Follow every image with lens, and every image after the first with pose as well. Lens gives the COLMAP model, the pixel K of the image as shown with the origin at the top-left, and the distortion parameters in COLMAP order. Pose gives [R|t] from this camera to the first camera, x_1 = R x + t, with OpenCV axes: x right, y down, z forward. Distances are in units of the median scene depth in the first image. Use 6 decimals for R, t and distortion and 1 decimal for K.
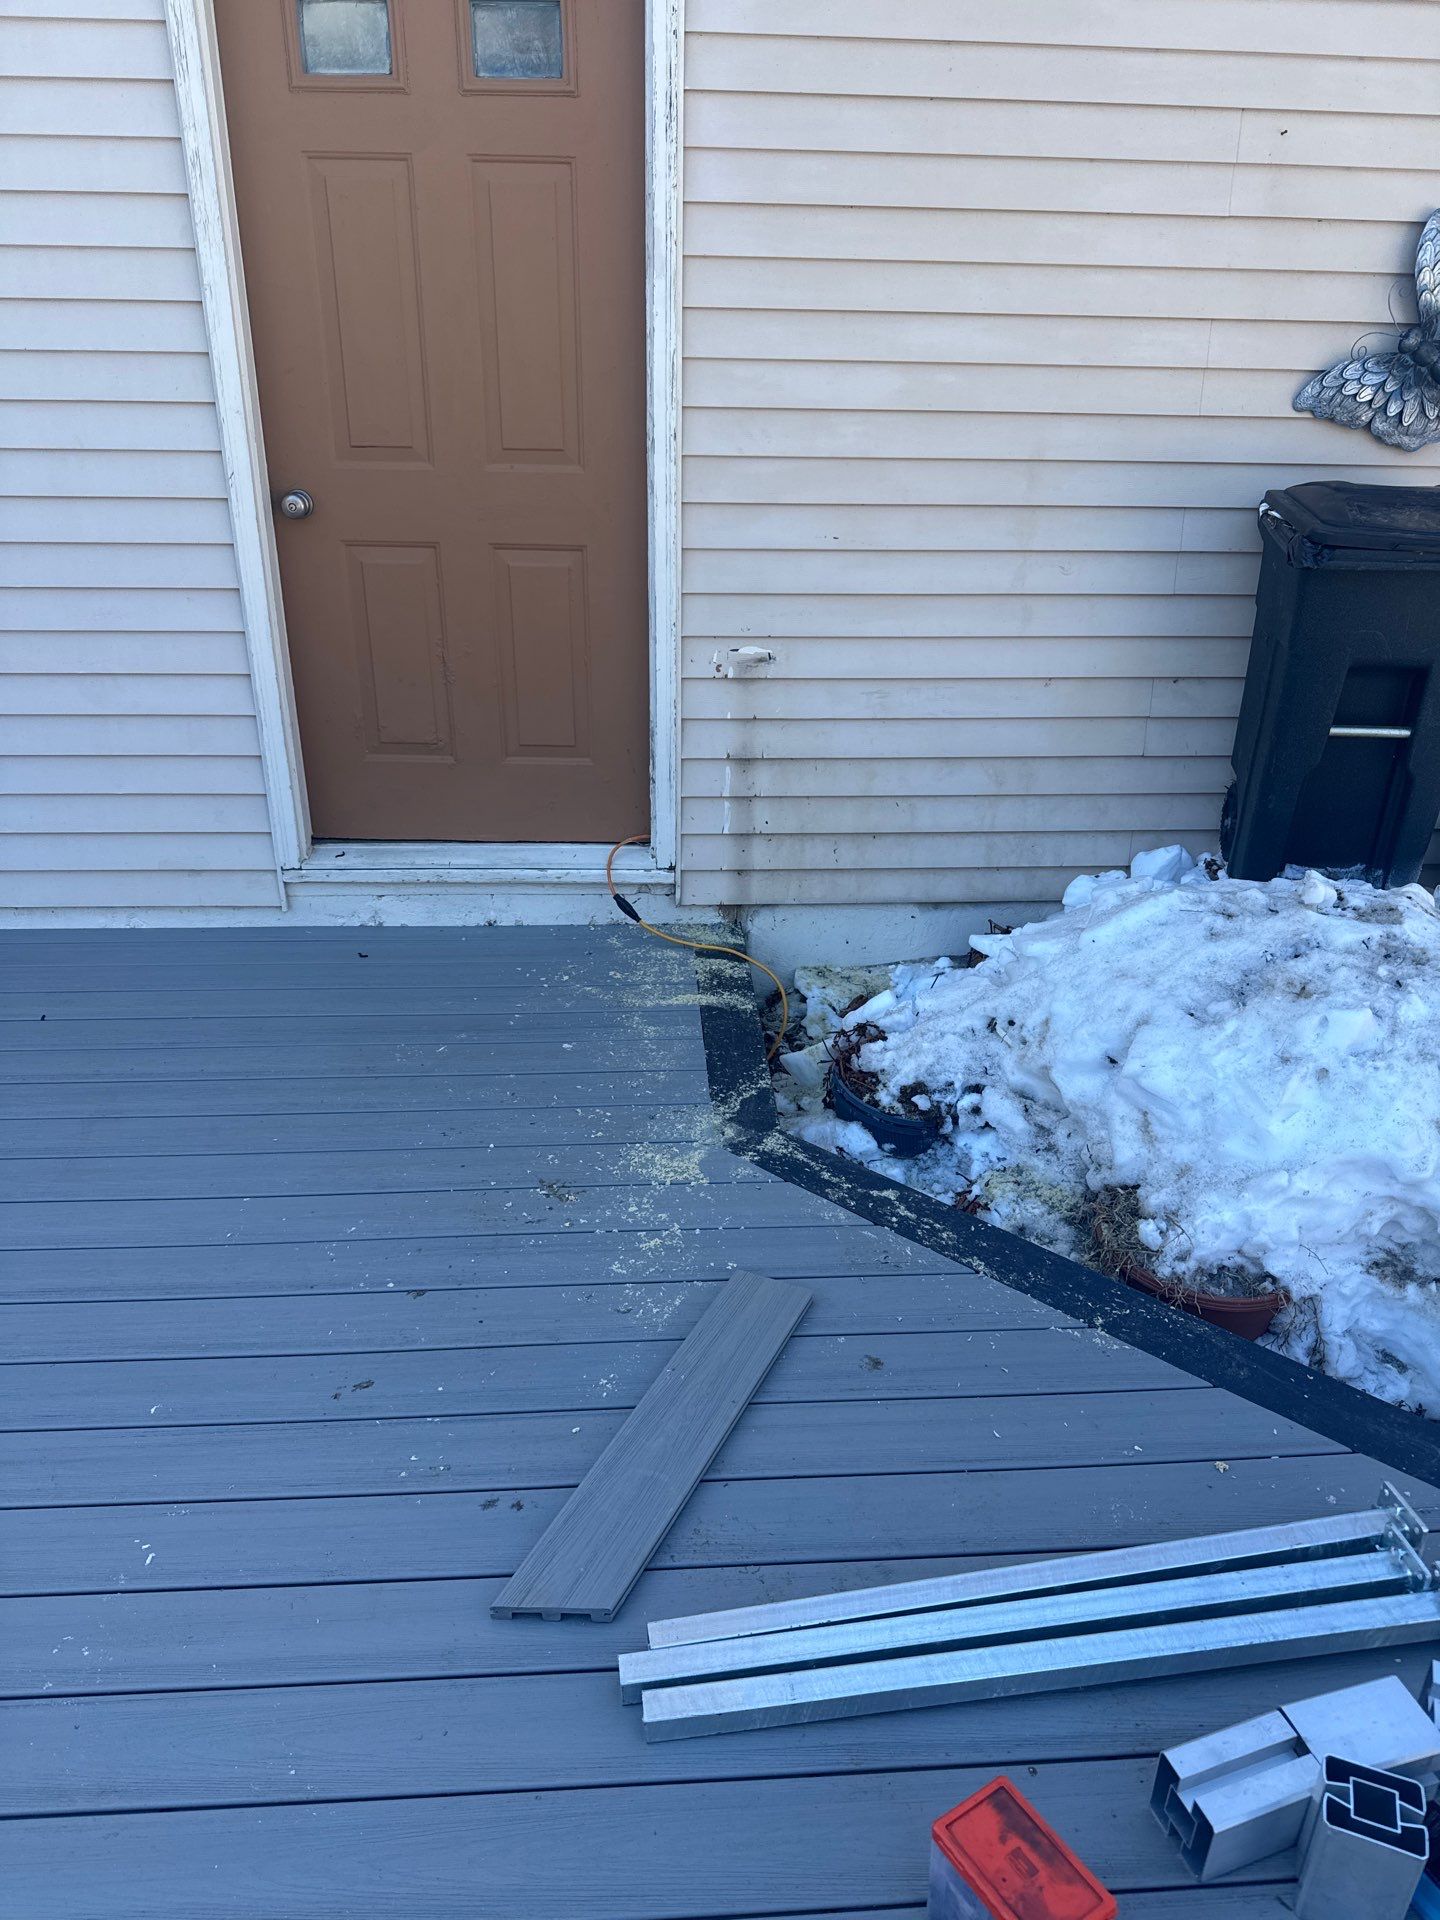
lens RADIAL K [[1314.4, 0, 733.8], [0, 1314.4, 989.5], [0, 0, 1]] dist [0.031359, -0.002847]
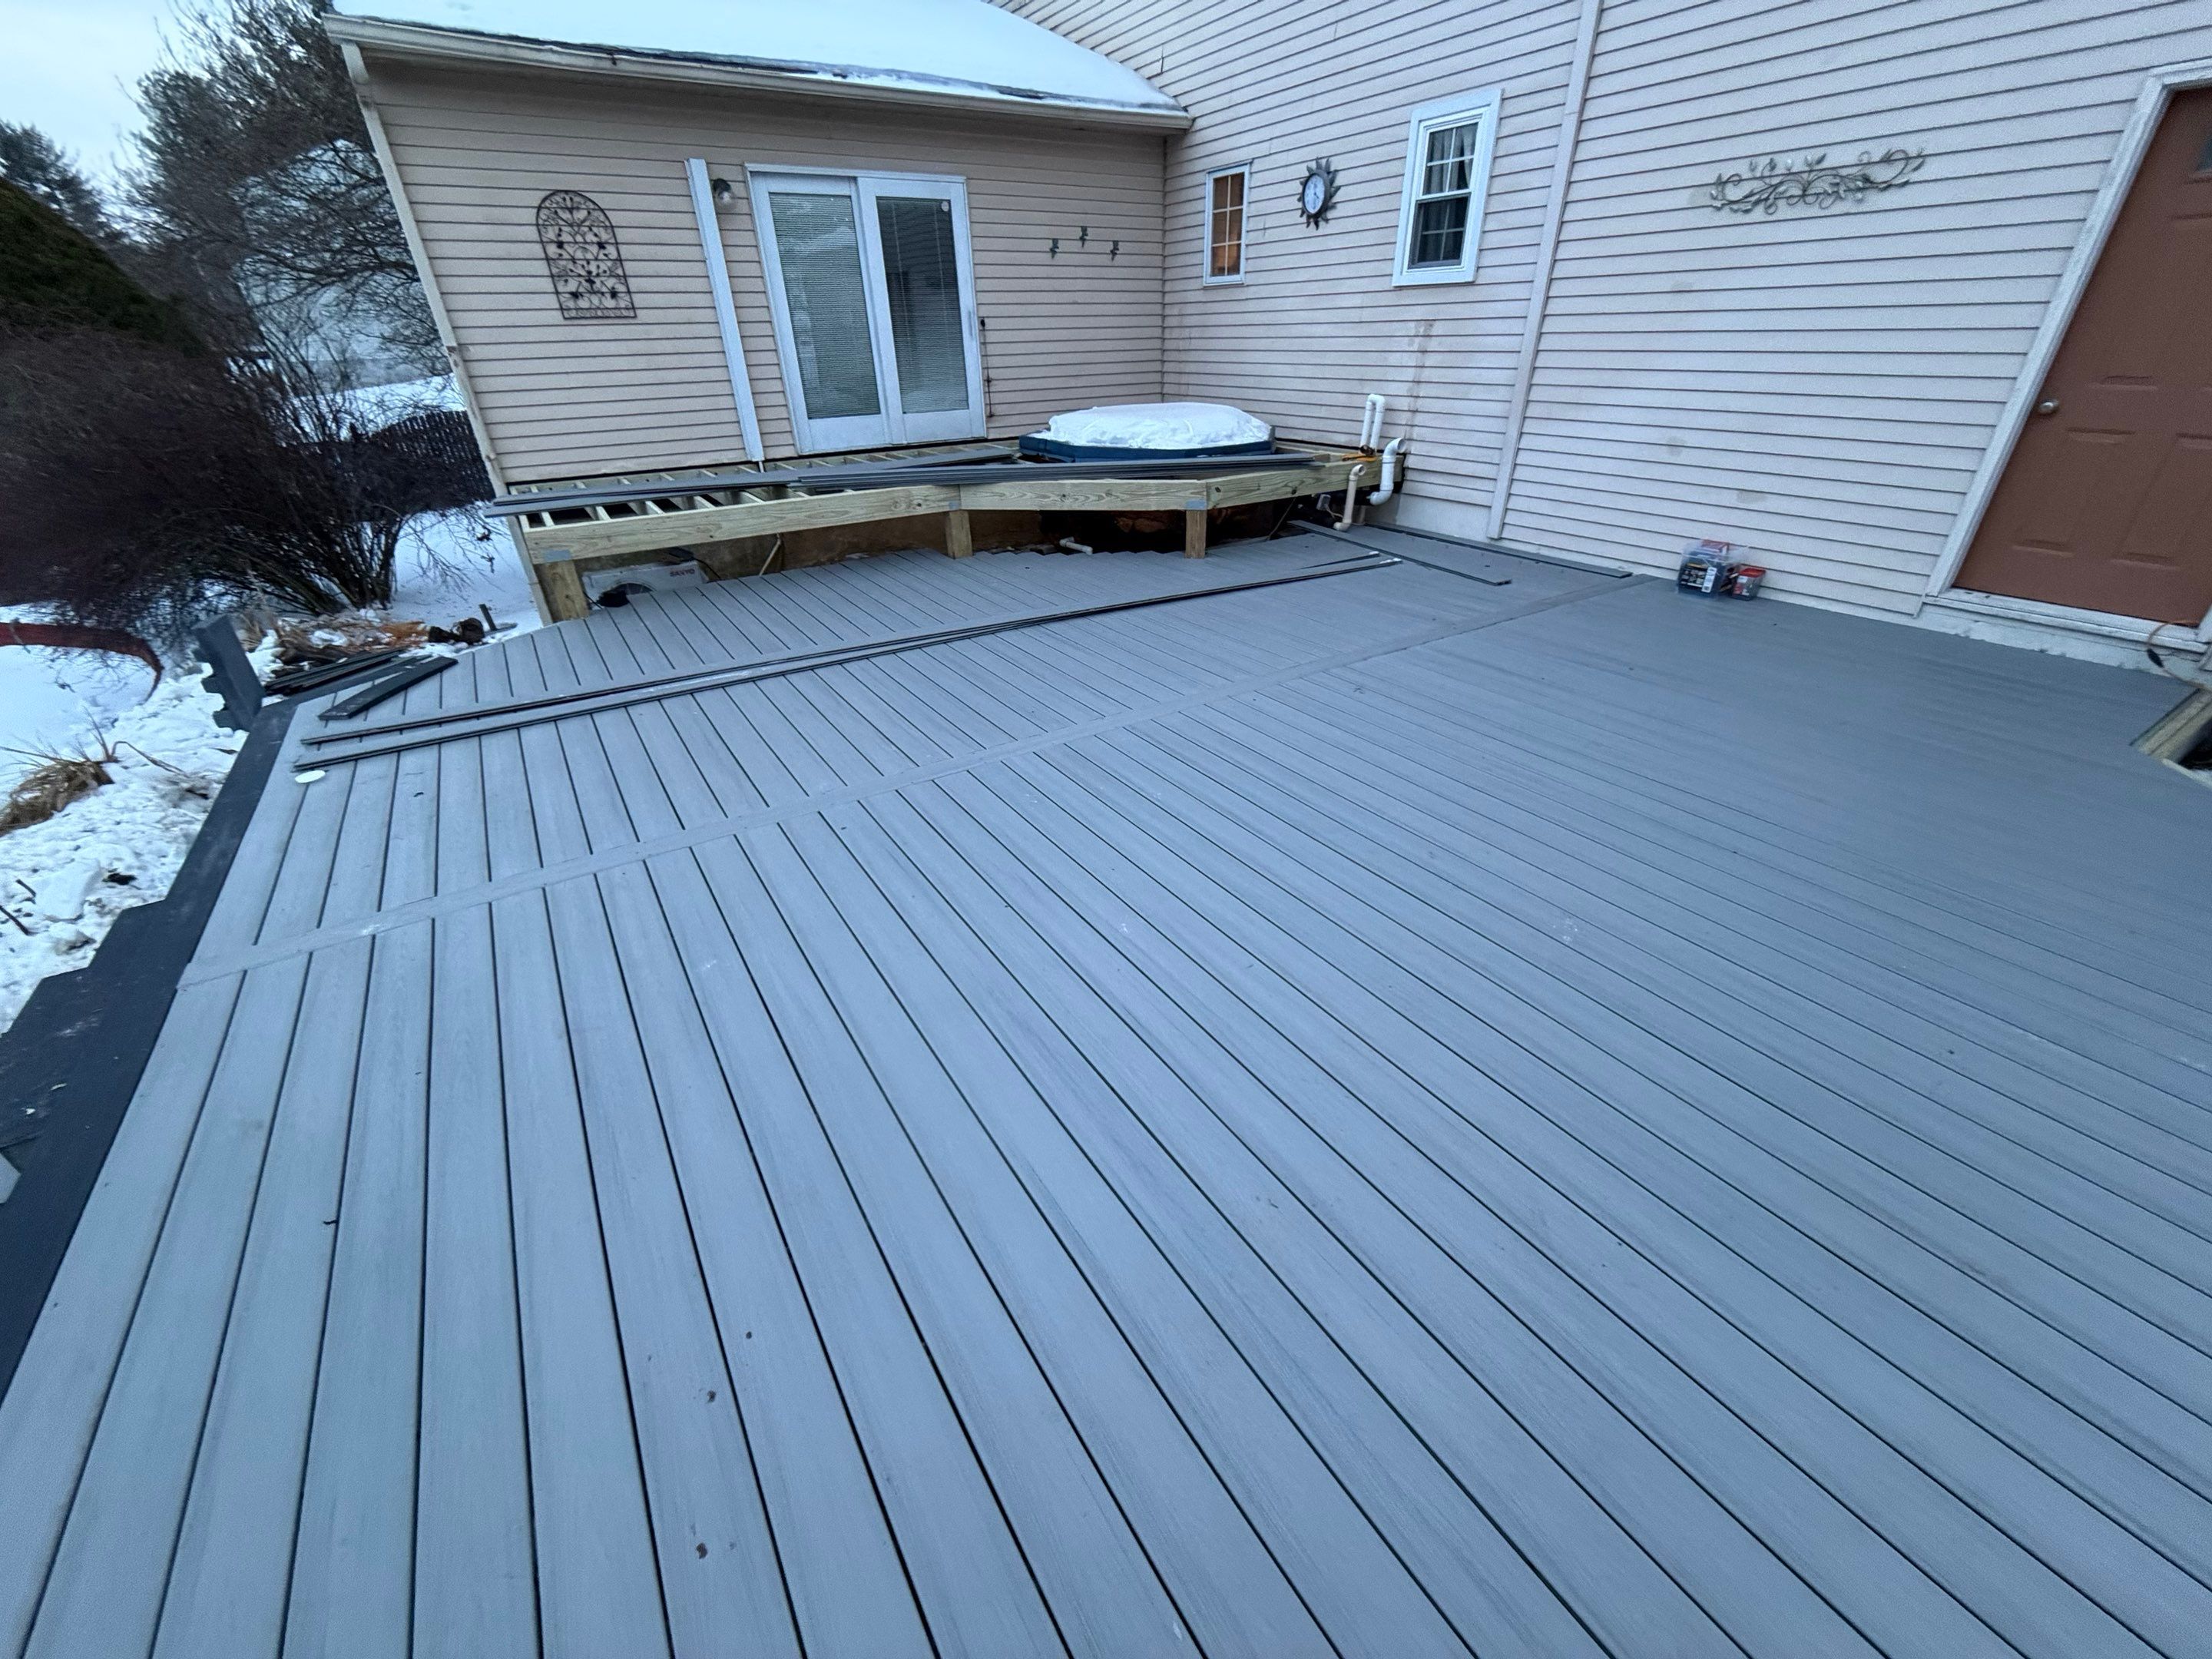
lens RADIAL K [[881.7, 0, 1110.3], [0, 881.7, 831.7], [0, 0, 1]] dist [0.001044, -0.000863]
pose [[0.483373, 0.404700, -0.776253, 0.247779], [-0.317832, 0.907350, 0.275133, 0.262952], [0.815679, 0.113726, 0.567216, -0.737887]]
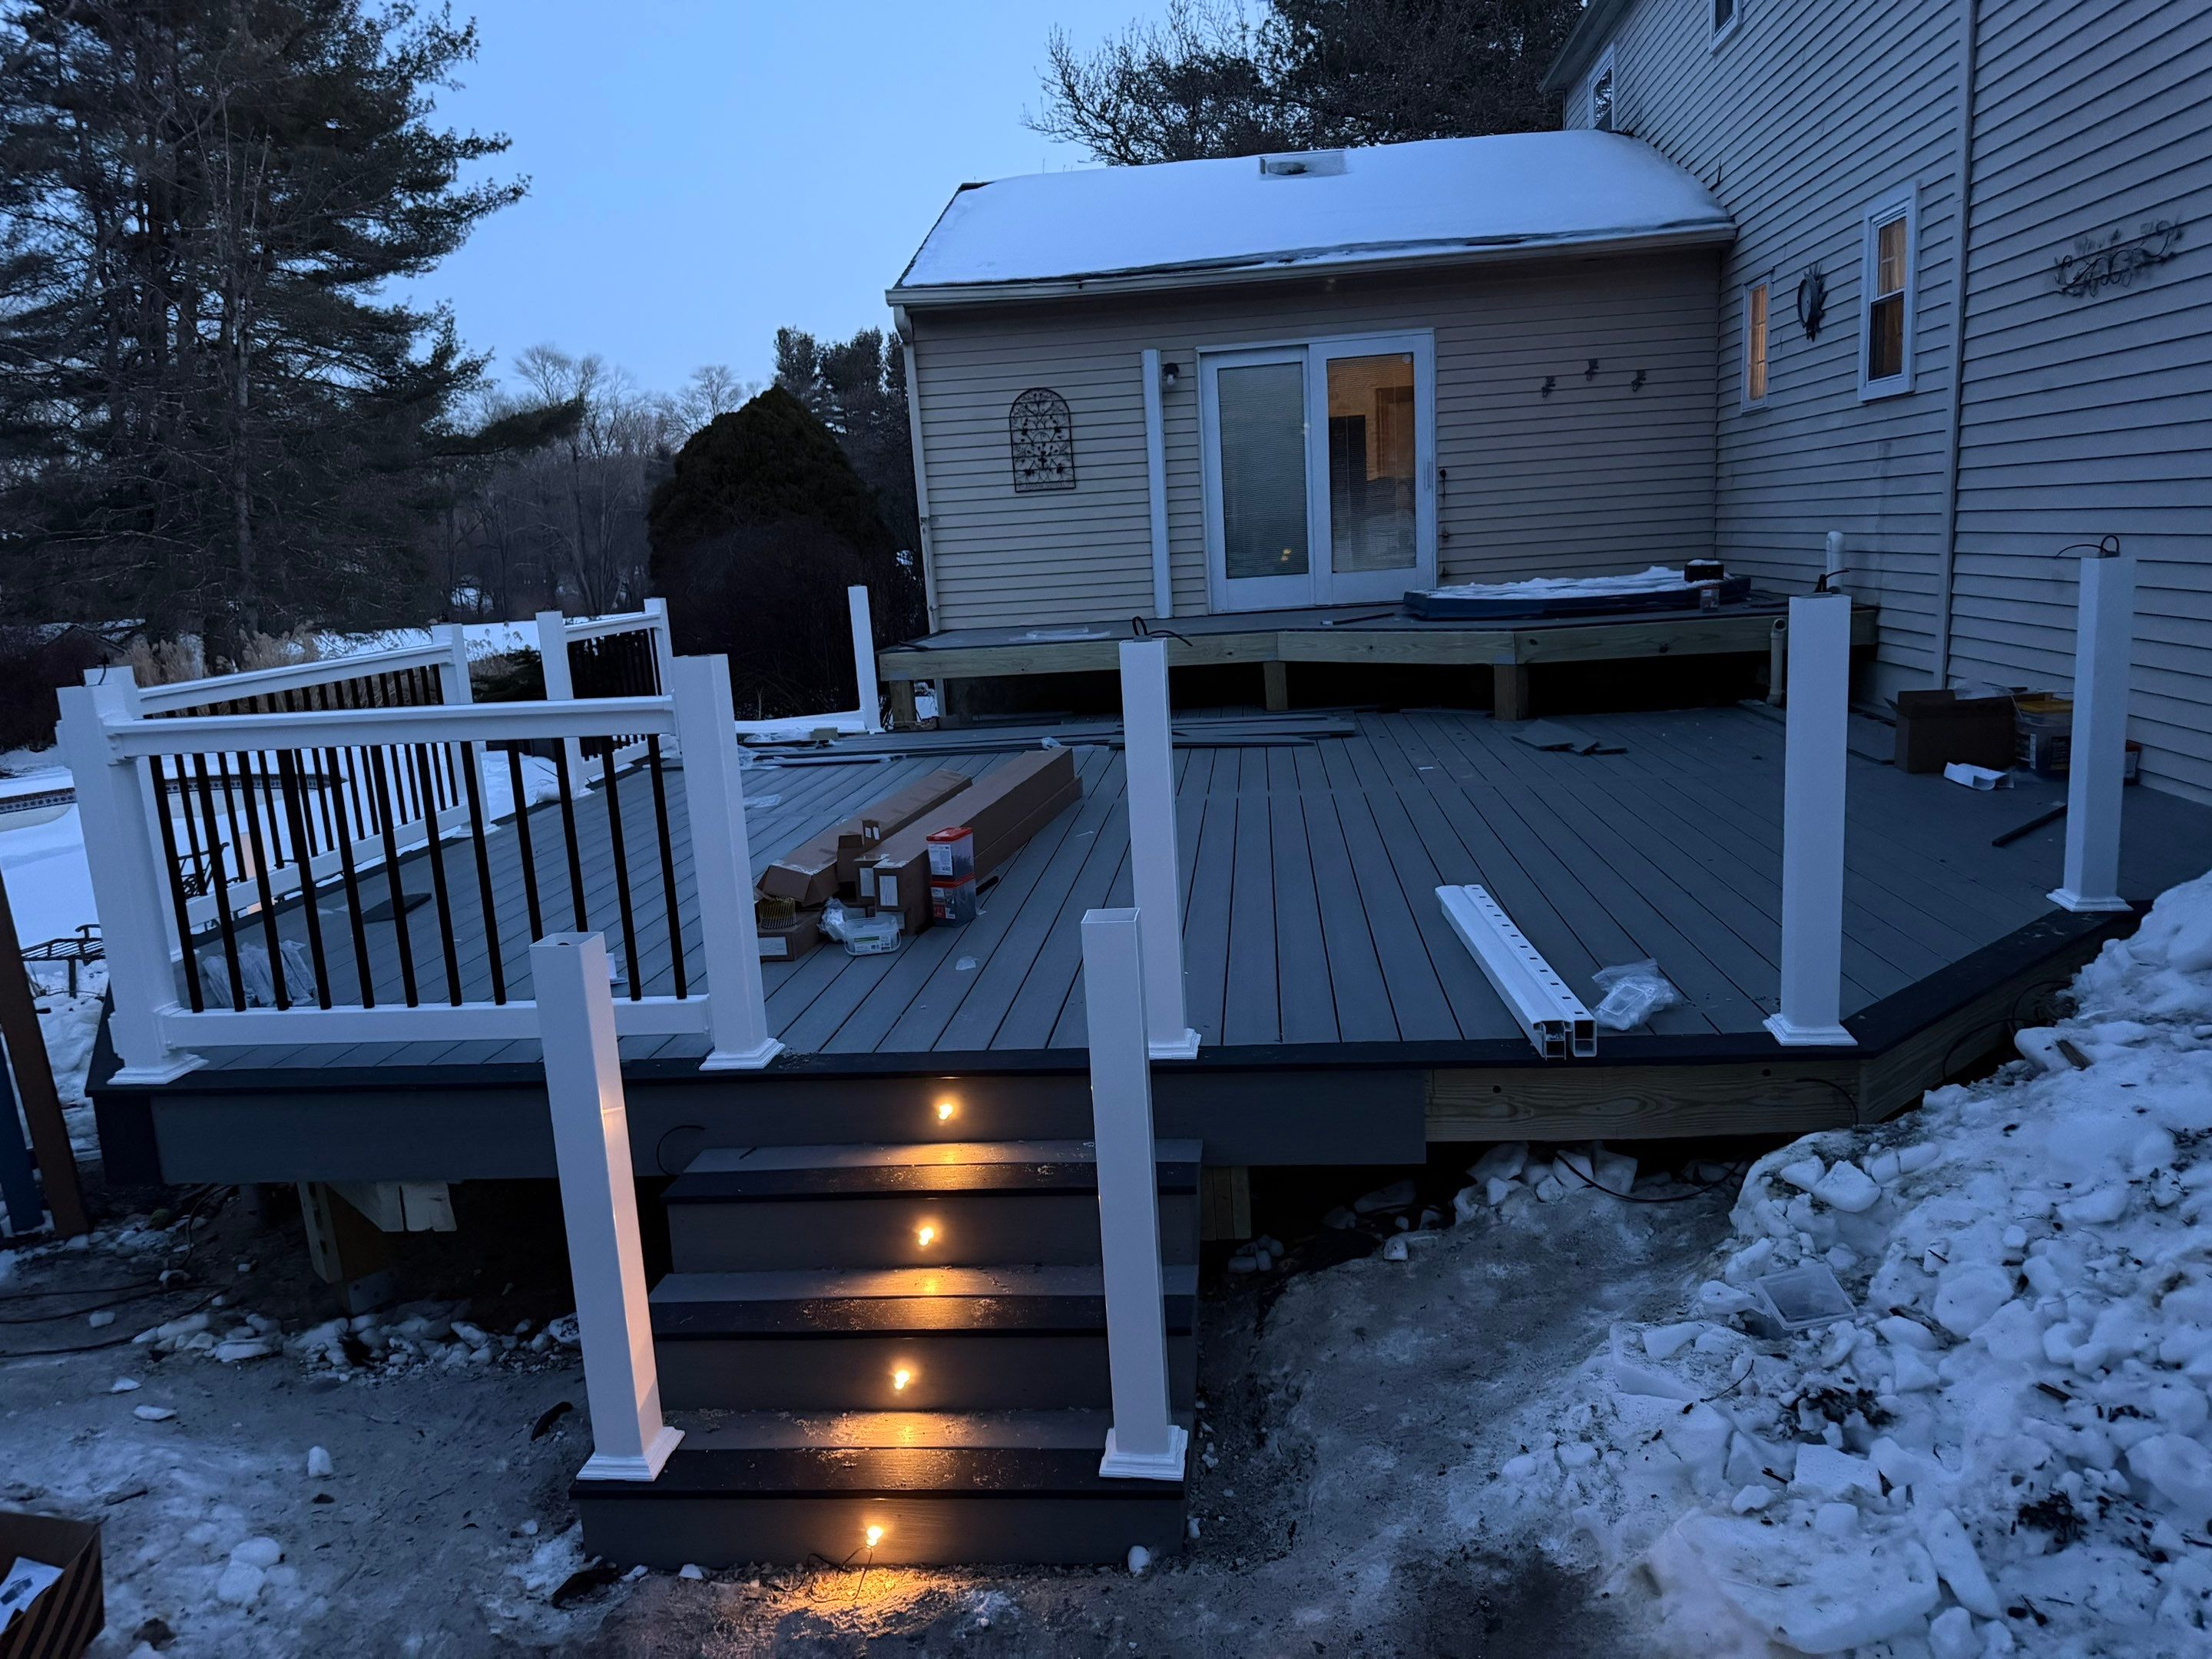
lens RADIAL K [[1552.3, 0, 1112.4], [0, 1552.3, 839.9], [0, 0, 1]] dist [0.075386, -0.082262]
pose [[-0.165848, 0.175636, -0.970385, 1.425522], [-0.340915, 0.913130, 0.223539, 0.007121], [0.925349, 0.367893, -0.091564, 0.104444]]
